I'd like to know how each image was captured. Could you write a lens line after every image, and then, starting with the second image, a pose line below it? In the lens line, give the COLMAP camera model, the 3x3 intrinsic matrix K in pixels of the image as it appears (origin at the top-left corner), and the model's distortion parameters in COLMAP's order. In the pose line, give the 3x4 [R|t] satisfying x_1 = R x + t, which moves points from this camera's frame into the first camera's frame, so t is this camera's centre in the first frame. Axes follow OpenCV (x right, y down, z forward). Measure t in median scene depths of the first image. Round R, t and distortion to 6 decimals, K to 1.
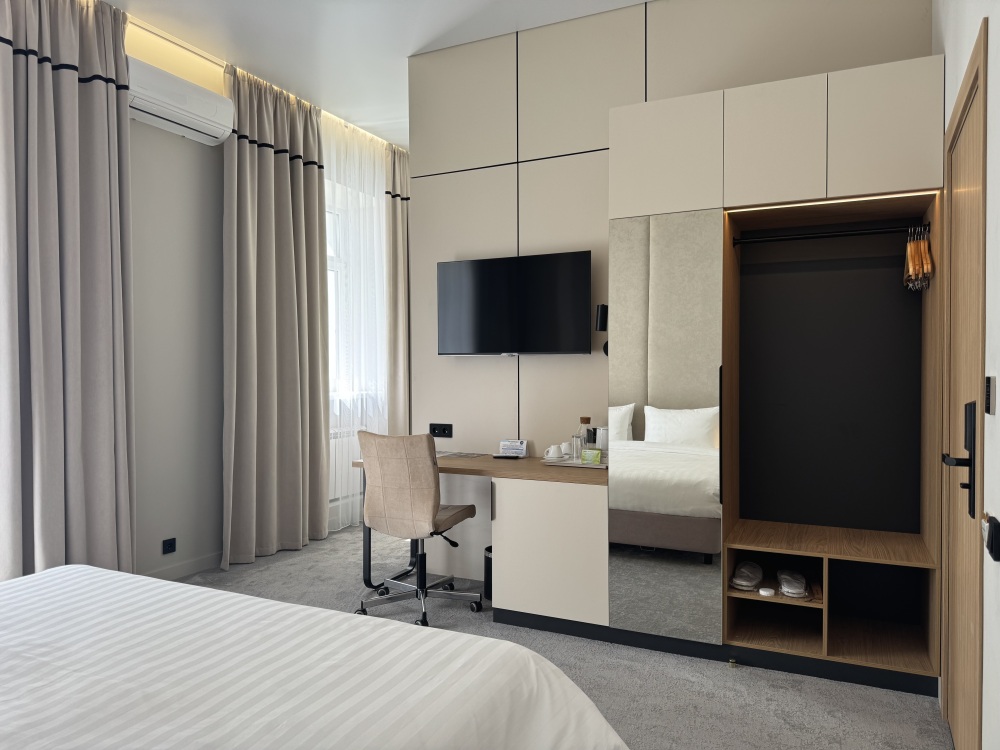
lens RADIAL K [[694.0, 0, 500.0], [0, 694.0, 375.0], [0, 0, 1]] dist [0.002280, -0.000688]
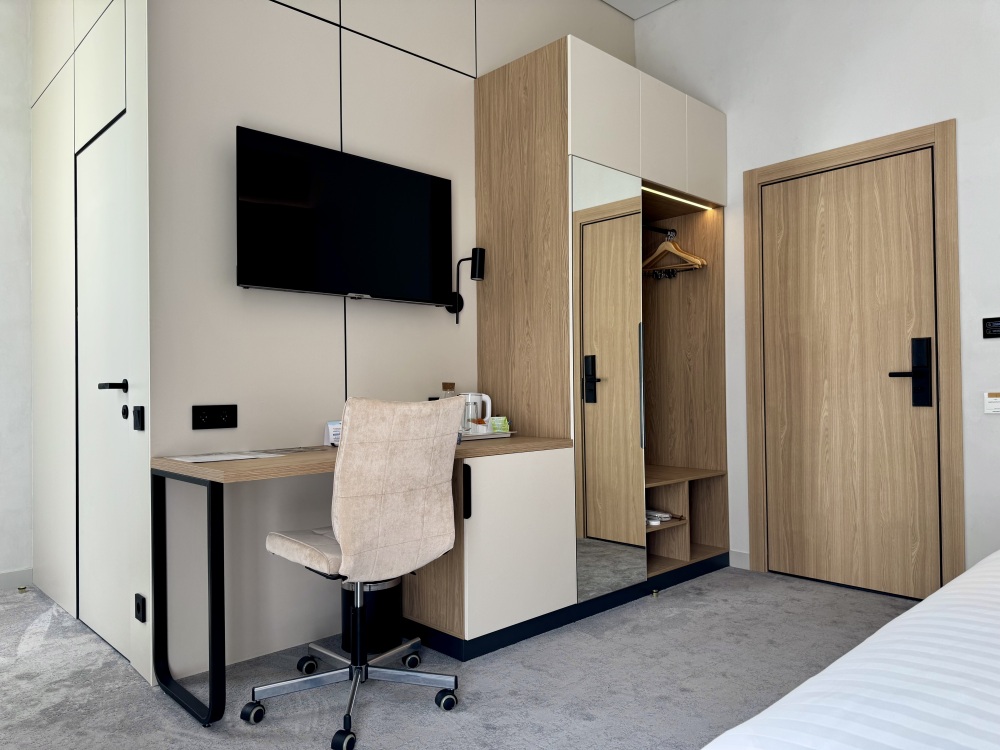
lens RADIAL K [[698.5, 0, 500.0], [0, 698.5, 375.0], [0, 0, 1]] dist [0.073310, 0.000657]
pose [[0.360663, 0.015914, 0.932560, -0.735697], [0.018472, 0.999536, -0.024200, 0.085116], [-0.932513, 0.025955, 0.360202, 0.751603]]
